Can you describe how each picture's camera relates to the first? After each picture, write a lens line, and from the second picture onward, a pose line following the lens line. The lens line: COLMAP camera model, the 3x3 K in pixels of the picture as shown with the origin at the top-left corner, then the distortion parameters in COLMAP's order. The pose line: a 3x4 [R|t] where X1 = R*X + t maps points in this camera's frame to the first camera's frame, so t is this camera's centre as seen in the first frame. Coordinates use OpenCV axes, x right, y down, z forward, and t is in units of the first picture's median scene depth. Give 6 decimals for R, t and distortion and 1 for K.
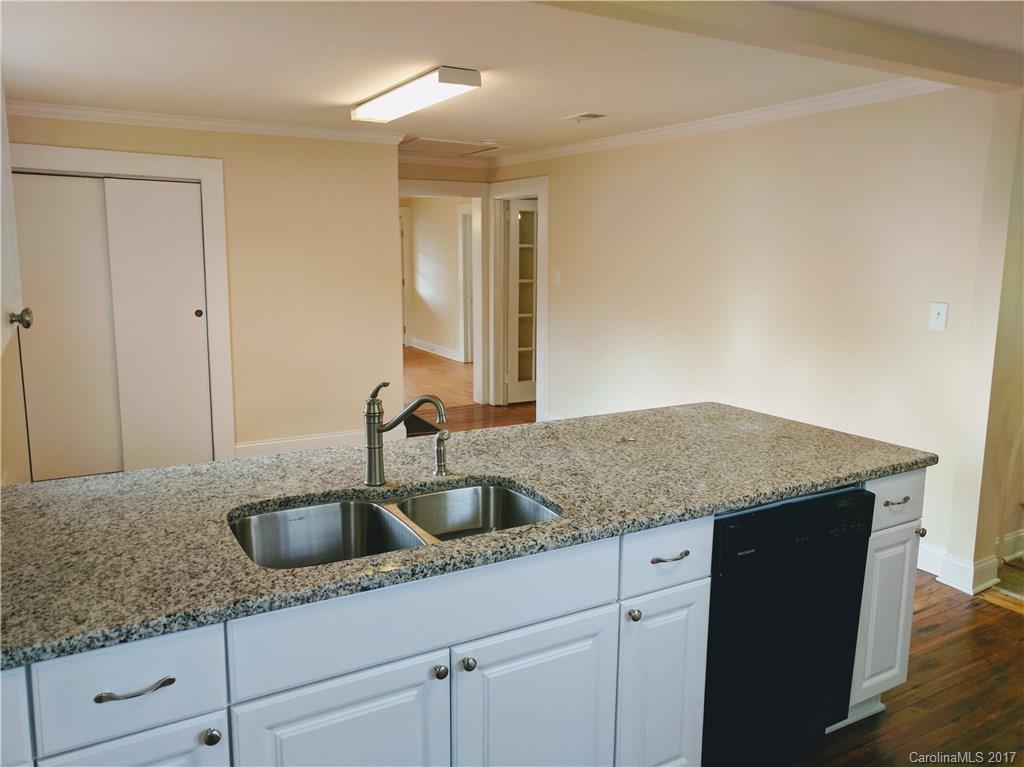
lens RADIAL K [[779.3, 0, 512.0], [0, 779.3, 383.5], [0, 0, 1]] dist [0.006780, 0.010375]
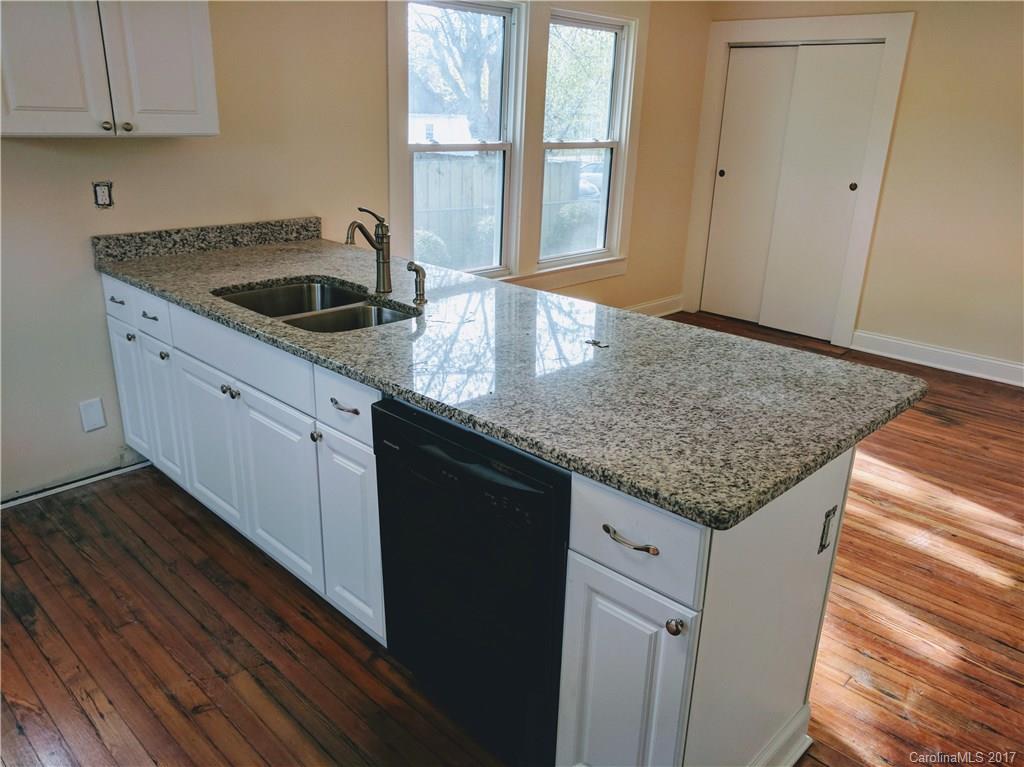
lens RADIAL K [[770.6, 0, 515.5], [0, 770.6, 381.1], [0, 0, 1]] dist [-0.003725, 0.003880]
pose [[0.275200, 0.319197, -0.906851, 1.043341], [-0.183647, 0.943357, 0.276316, -0.118071], [0.943684, 0.090498, 0.318231, 0.779209]]
